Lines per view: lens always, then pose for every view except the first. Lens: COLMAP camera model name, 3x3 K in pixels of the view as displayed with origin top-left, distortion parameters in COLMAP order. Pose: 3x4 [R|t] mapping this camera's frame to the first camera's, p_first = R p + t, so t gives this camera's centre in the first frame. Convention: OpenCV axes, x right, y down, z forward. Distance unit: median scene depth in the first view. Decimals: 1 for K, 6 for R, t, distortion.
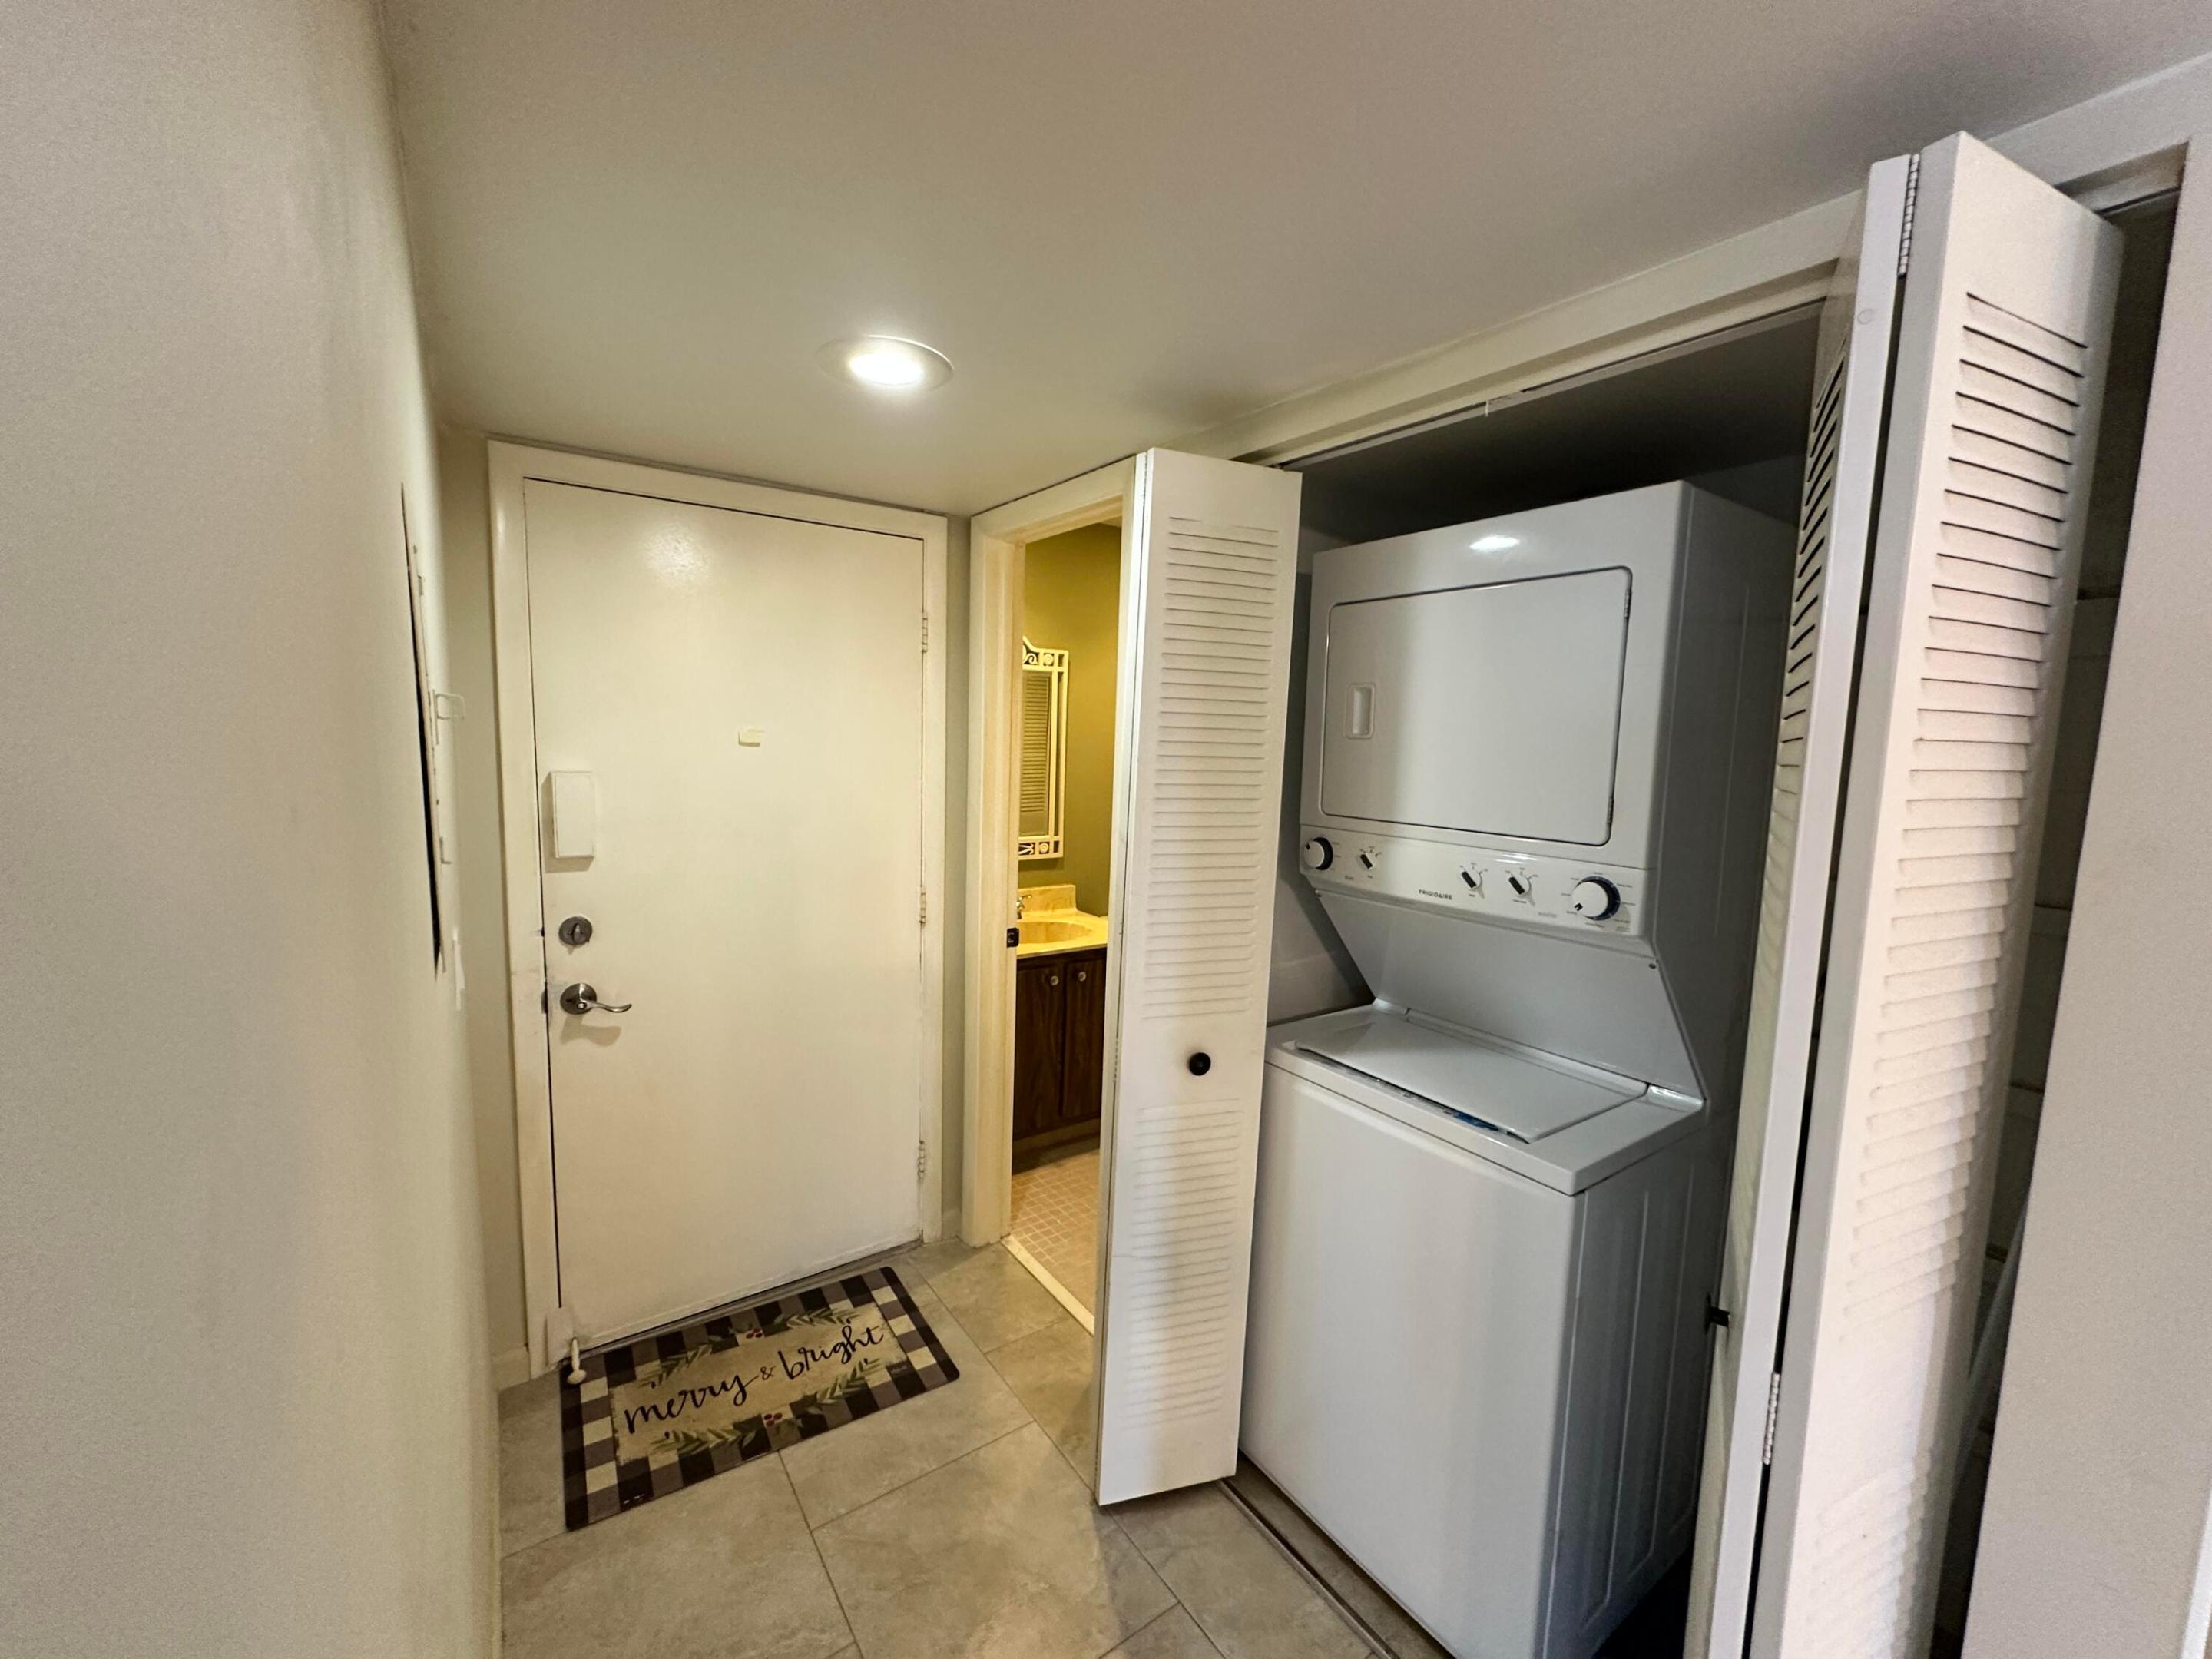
lens RADIAL K [[884.3, 0, 1106.0], [0, 884.3, 829.5], [0, 0, 1]] dist [-0.002842, 0.000627]
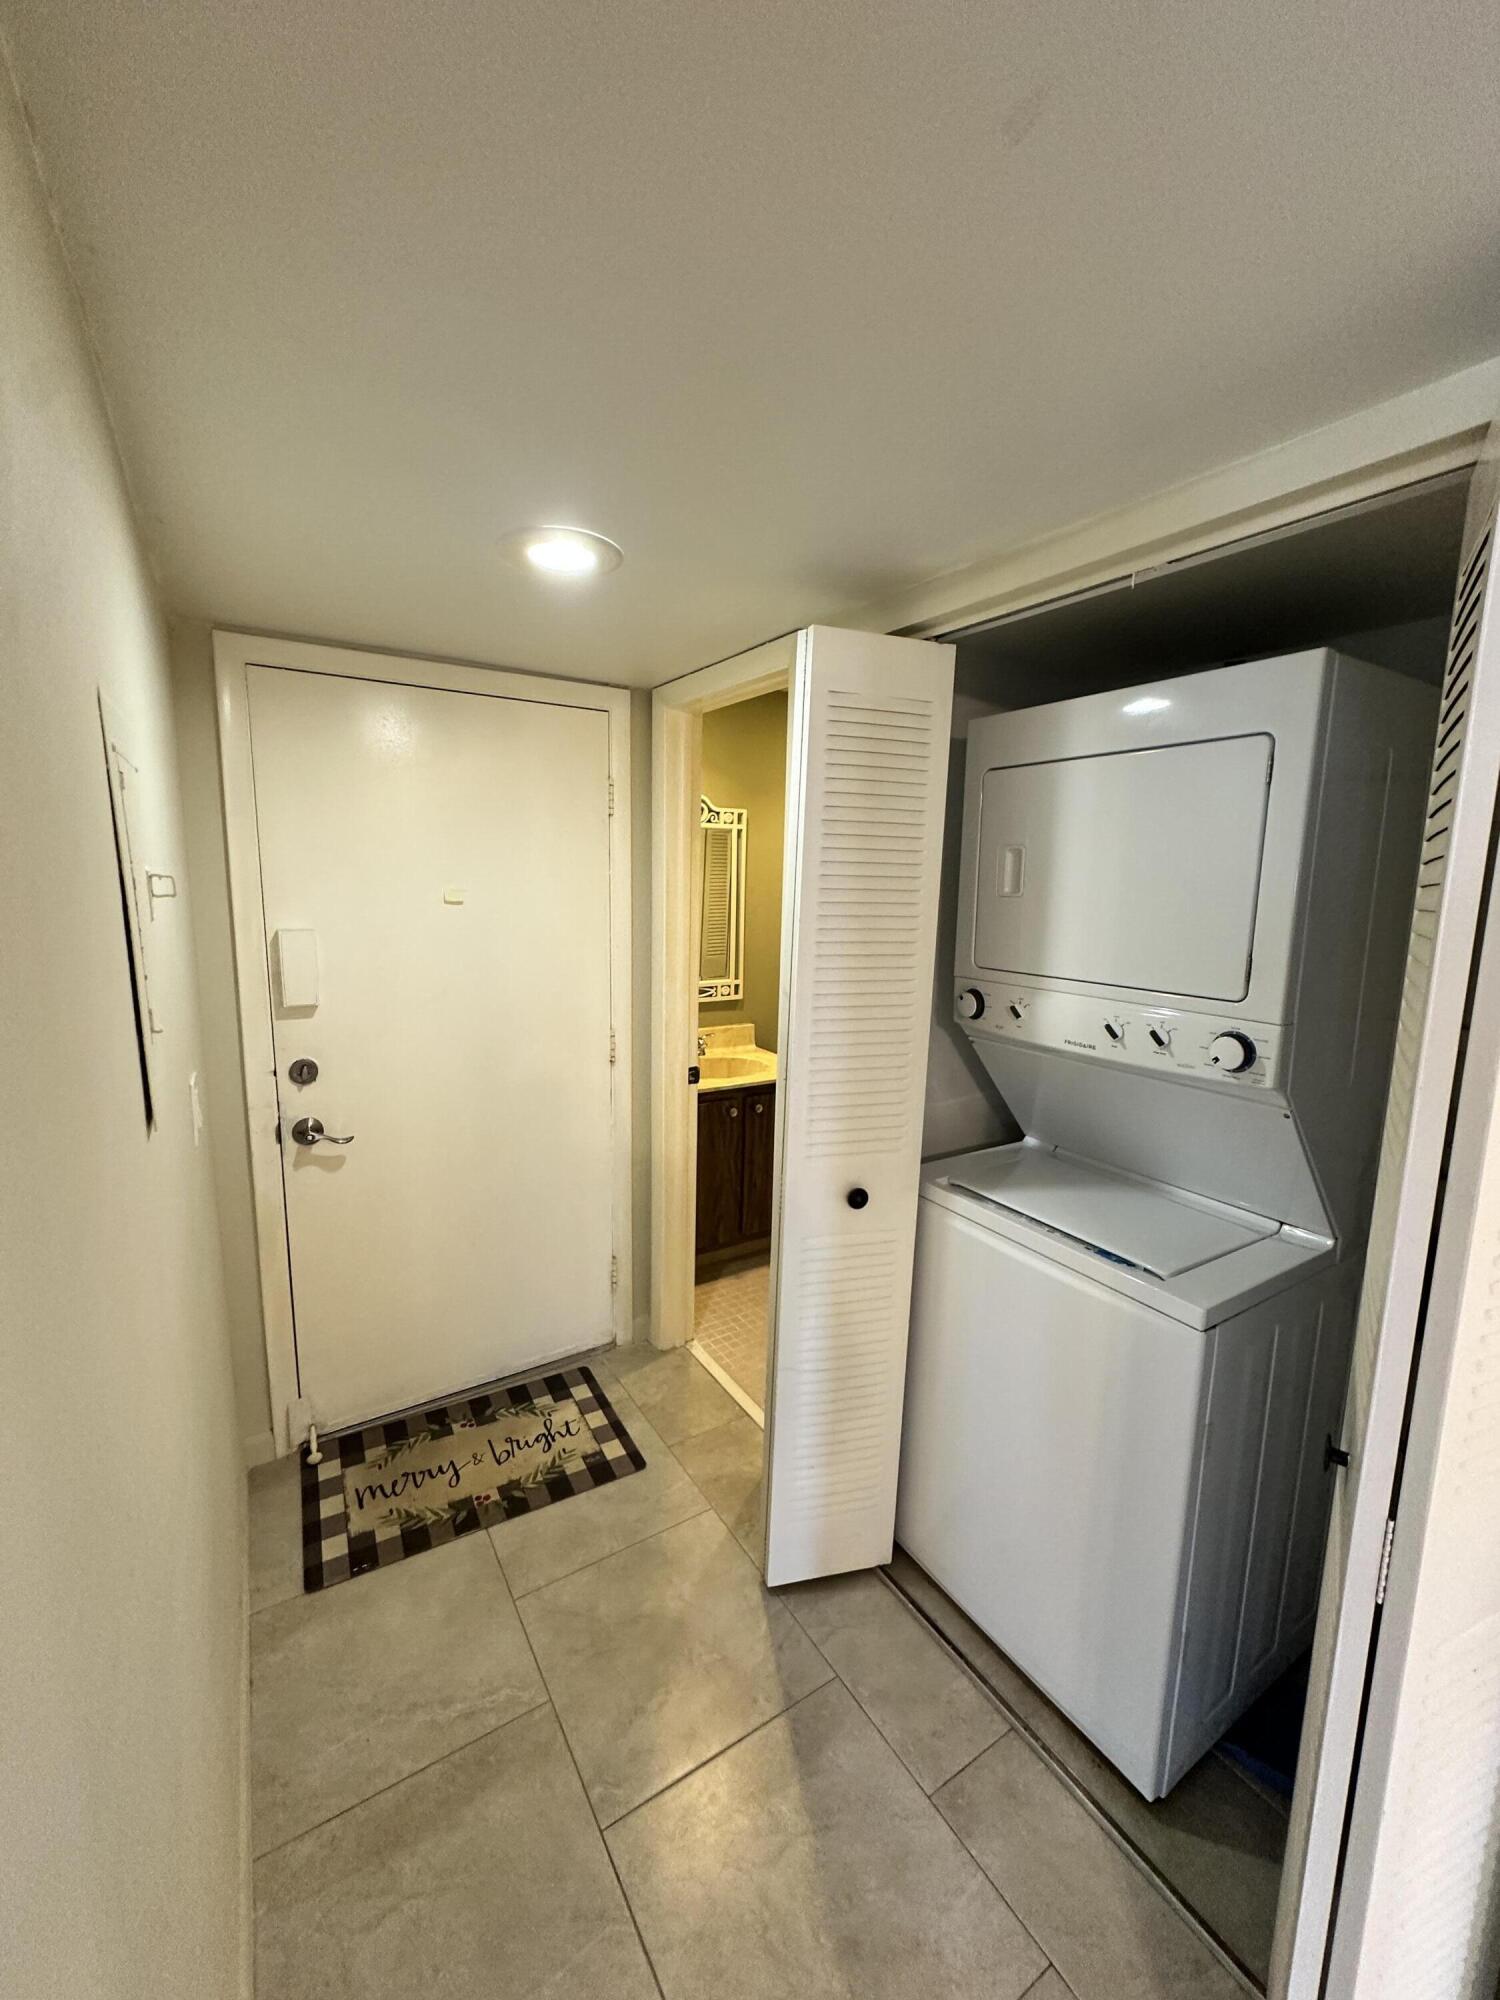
lens RADIAL K [[799.5, 0, 750.9], [0, 799.5, 998.2], [0, 0, 1]] dist [-0.002842, 0.000627]
pose [[0.998754, -0.001306, -0.049882, 0.021121], [0.003325, 0.999177, 0.040419, -0.018917], [0.049788, -0.040535, 0.997937, 0.018348]]
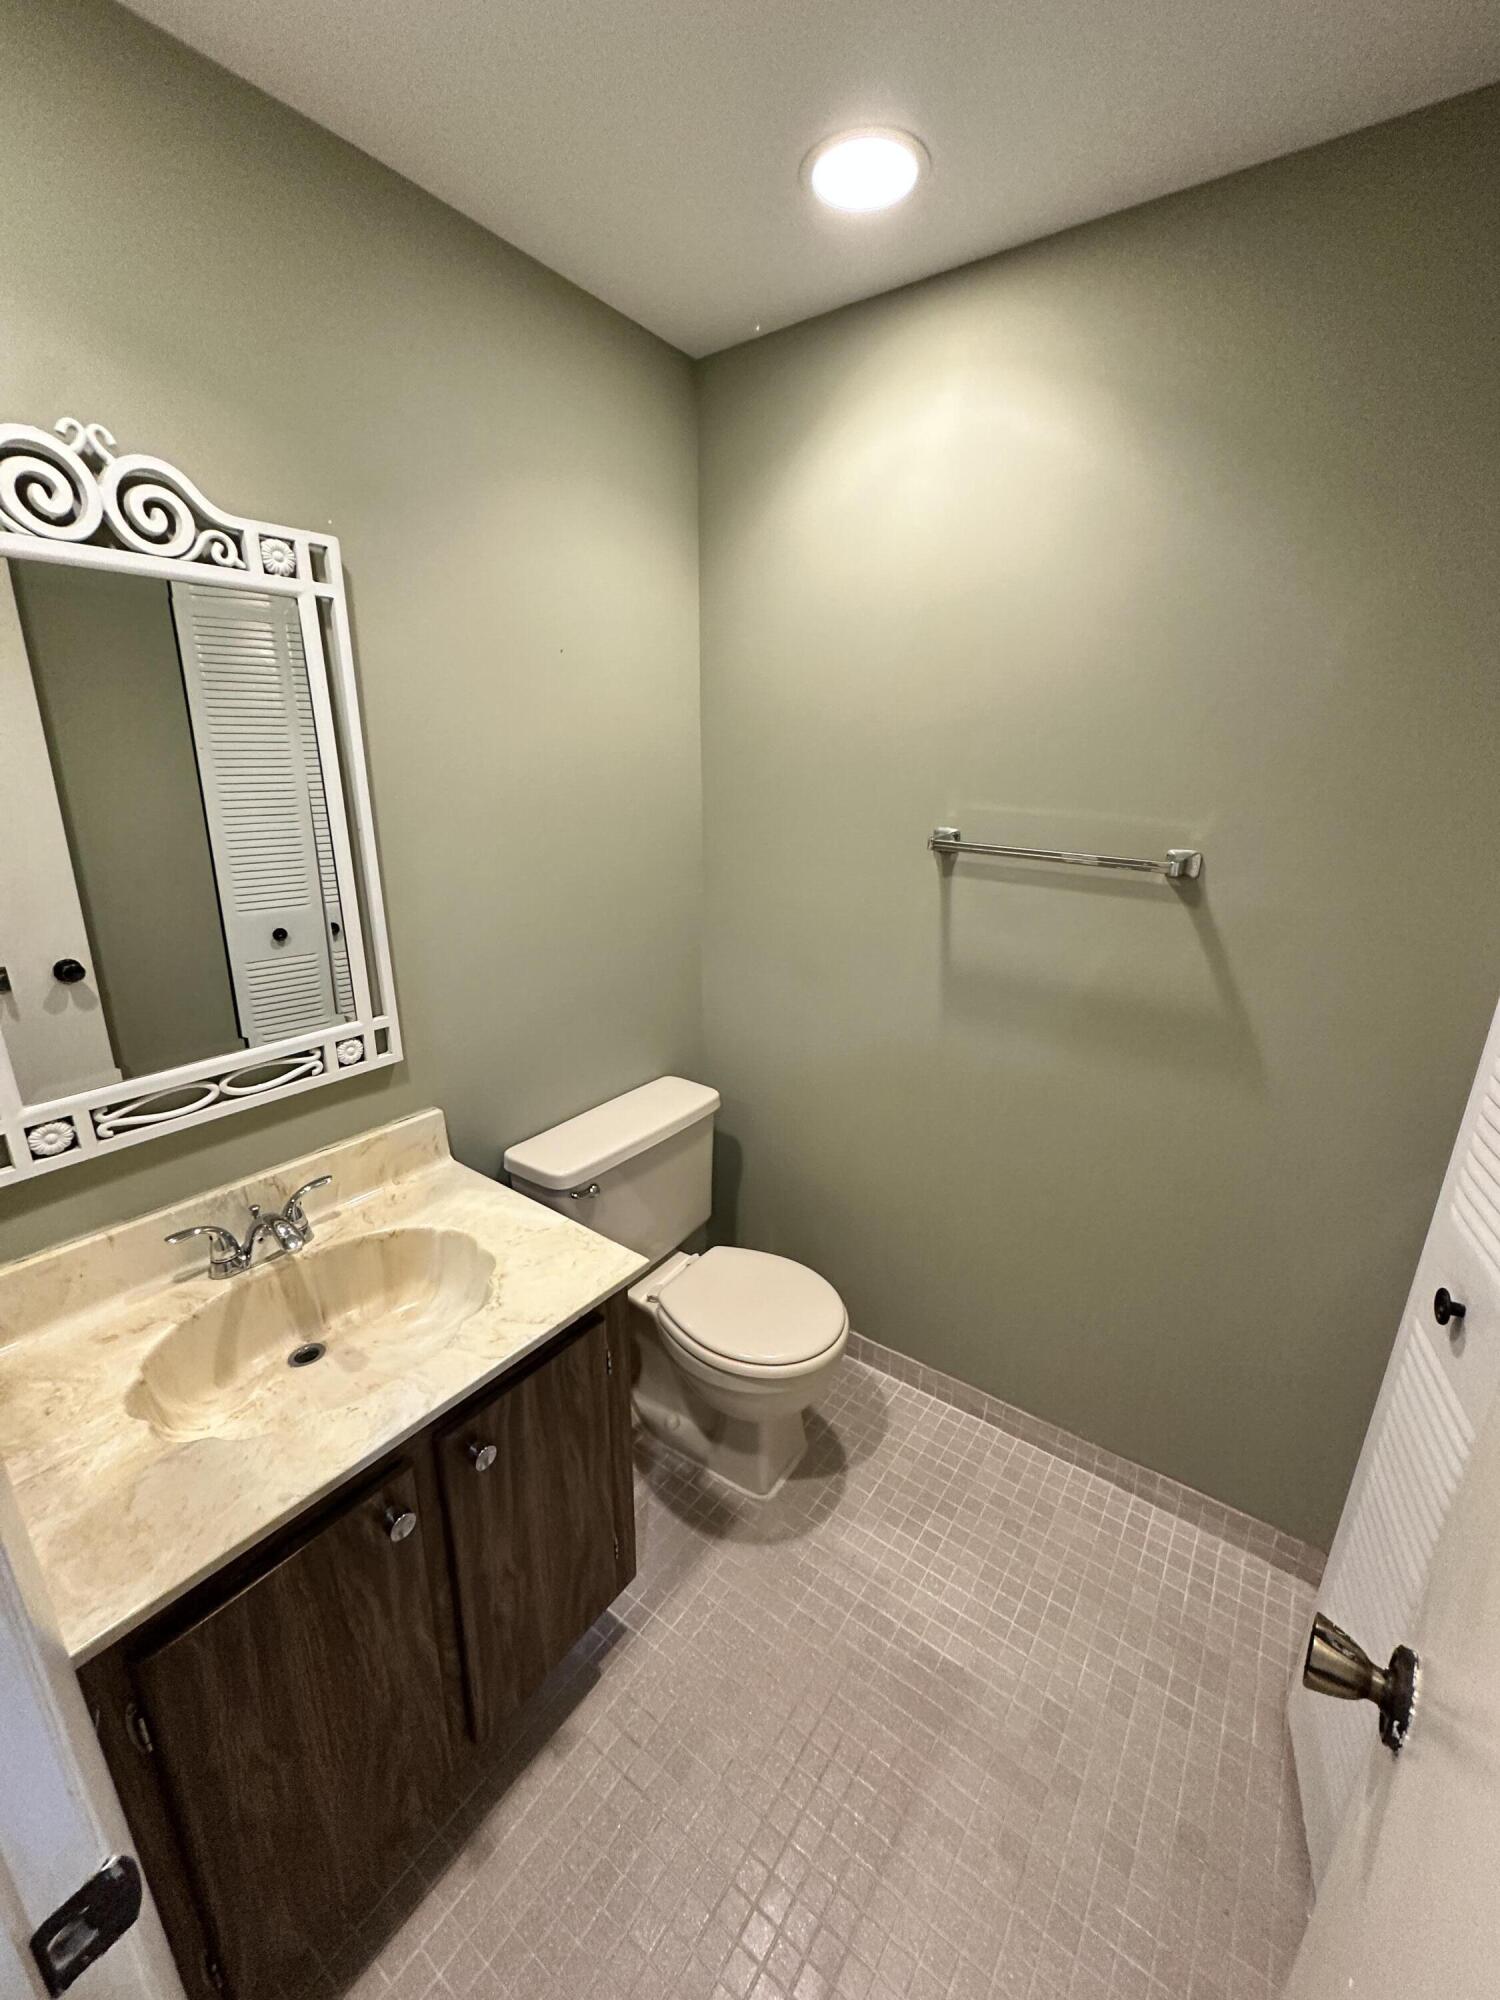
lens RADIAL K [[799.5, 0, 750.9], [0, 799.5, 998.2], [0, 0, 1]] dist [-0.002842, 0.000627]
pose [[0.947391, -0.111879, 0.299887, -0.001262], [0.053533, 0.979110, 0.196157, -0.132332], [-0.315569, -0.169783, 0.933590, 1.139340]]
